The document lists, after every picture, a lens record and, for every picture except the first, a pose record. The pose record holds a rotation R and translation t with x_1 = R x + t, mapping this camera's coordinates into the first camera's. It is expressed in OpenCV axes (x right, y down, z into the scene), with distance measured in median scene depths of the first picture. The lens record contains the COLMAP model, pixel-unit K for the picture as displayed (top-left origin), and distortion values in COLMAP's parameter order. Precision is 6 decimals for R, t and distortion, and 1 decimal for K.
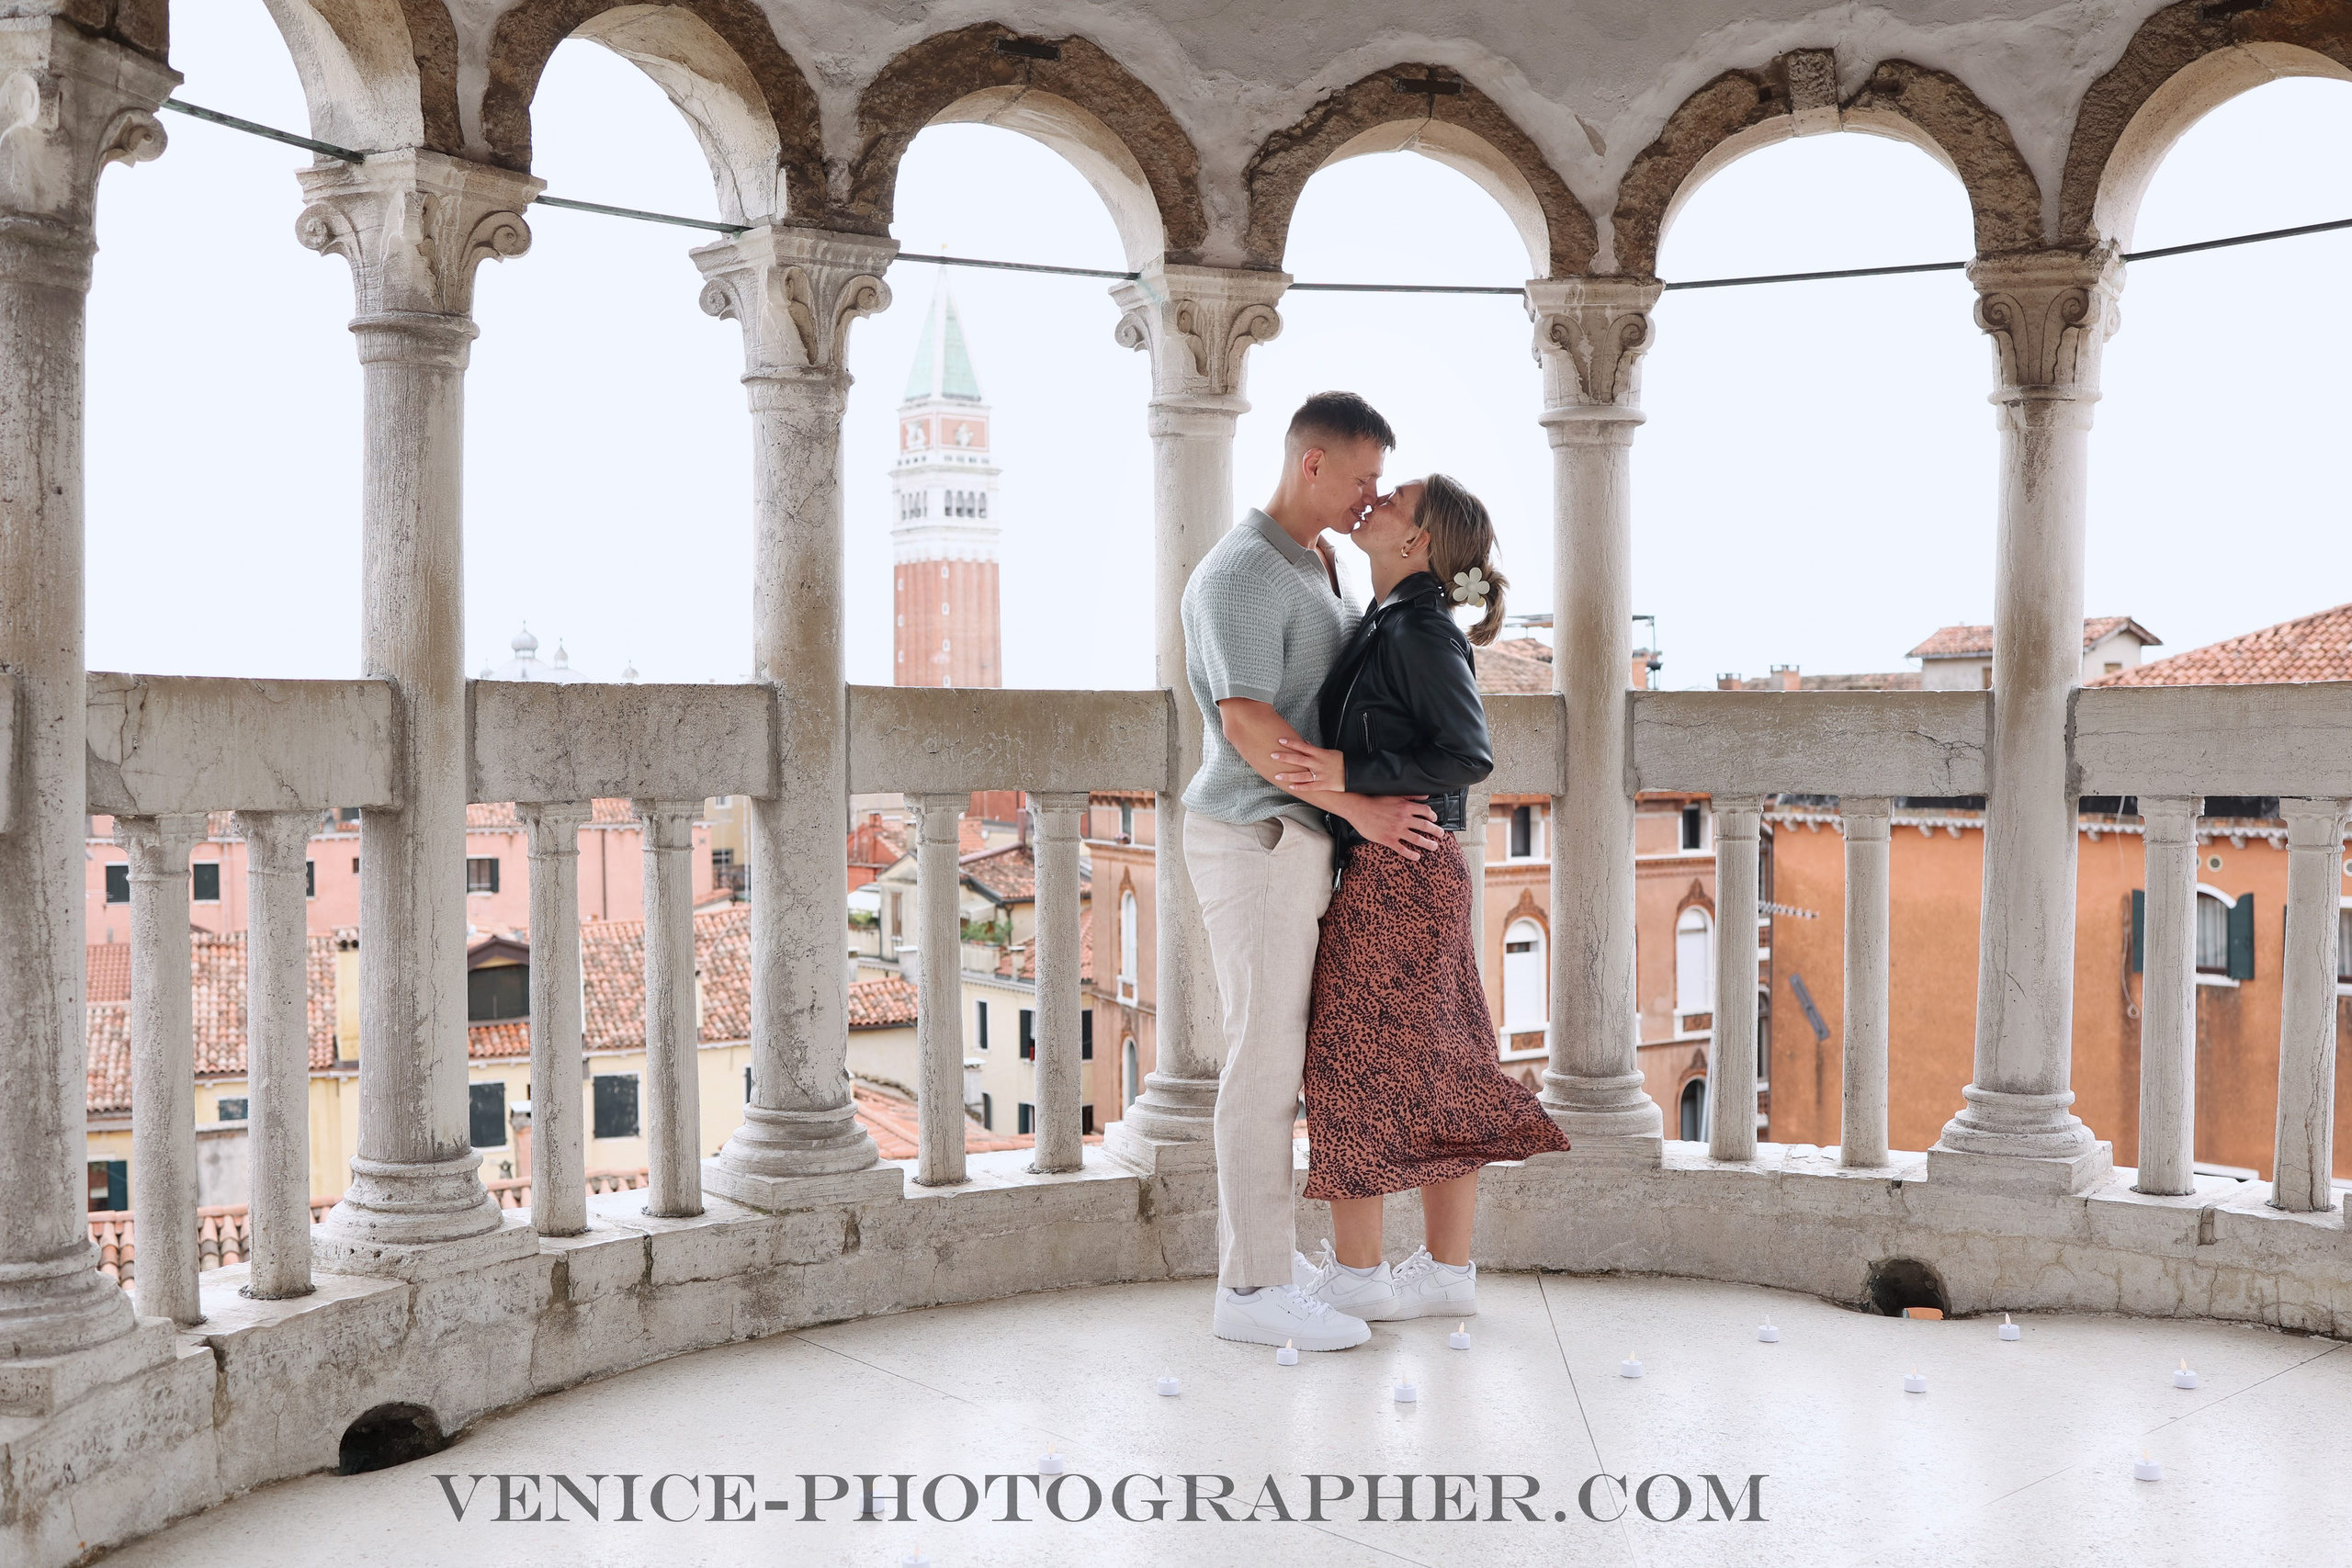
lens RADIAL K [[2382.3, 0, 1183.2], [0, 2382.3, 787.0], [0, 0, 1]] dist [-0.065609, 0.000000]
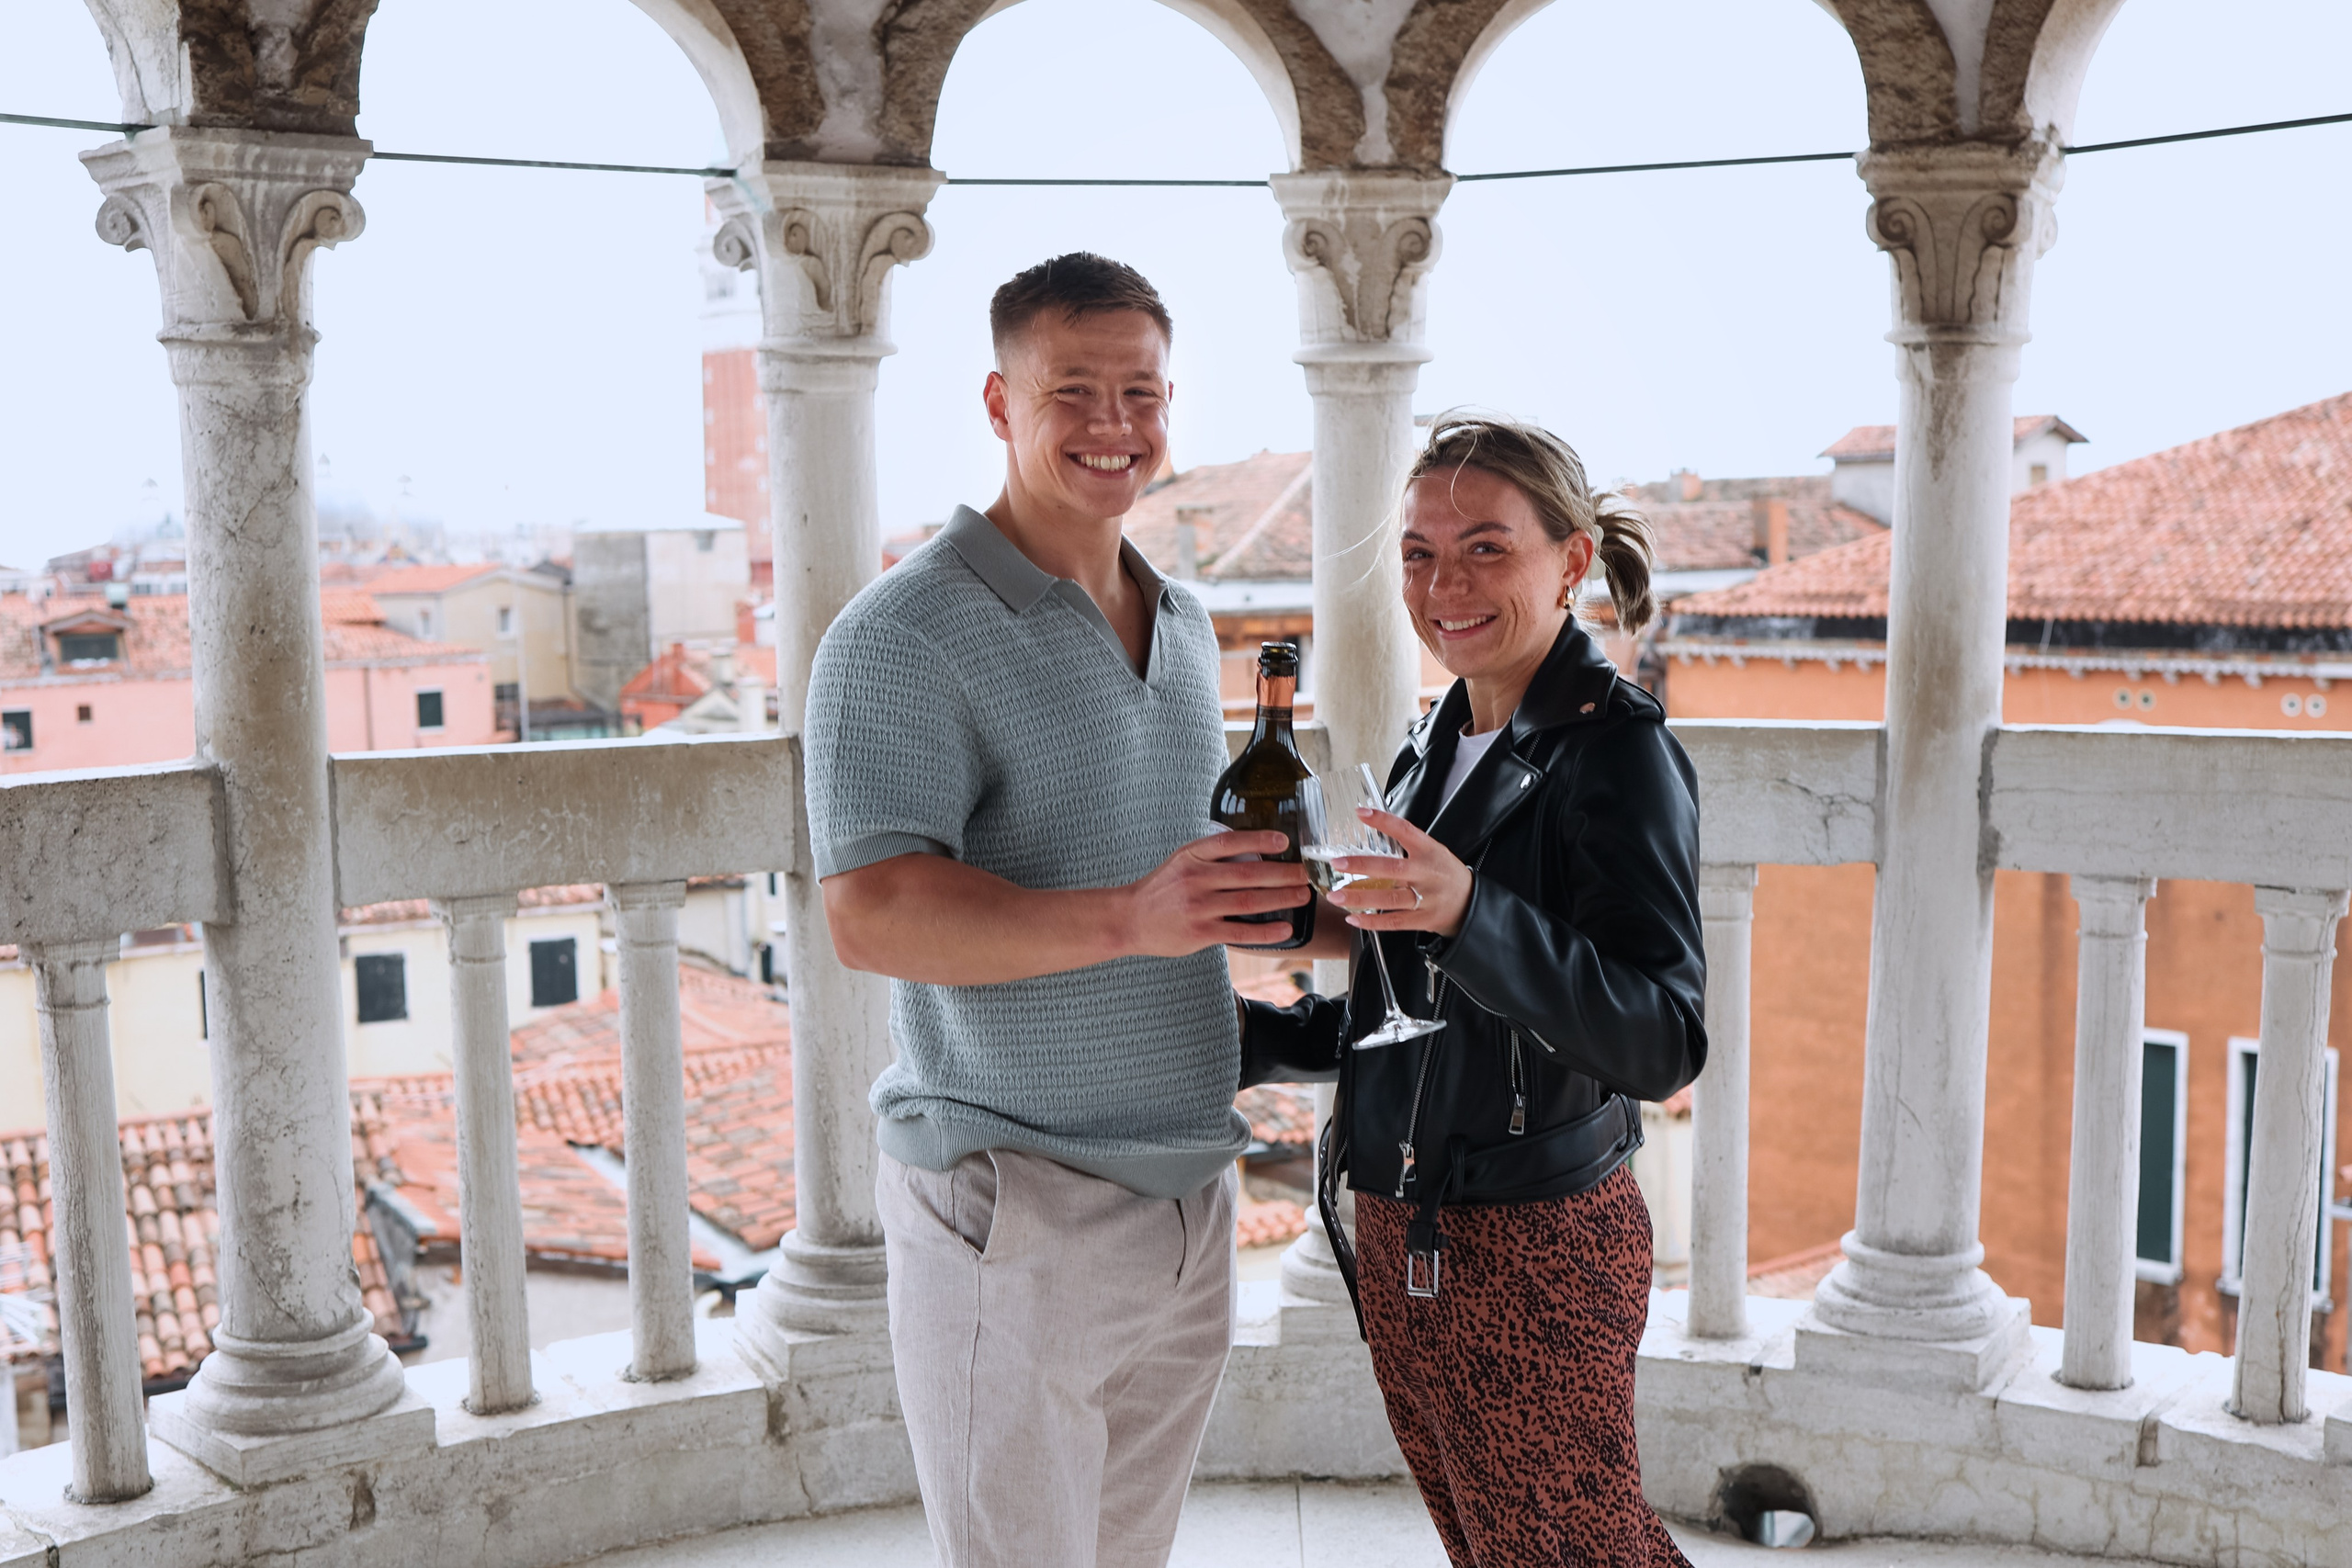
lens RADIAL K [[2604.9, 0, 1226.6], [0, 2604.9, 828.6], [0, 0, 1]] dist [-0.068577, 0.000000]
pose [[0.997261, -0.018481, 0.071616, 0.073561], [0.011906, 0.995765, 0.091161, -0.088737], [-0.072997, -0.090059, 0.993258, 0.191373]]
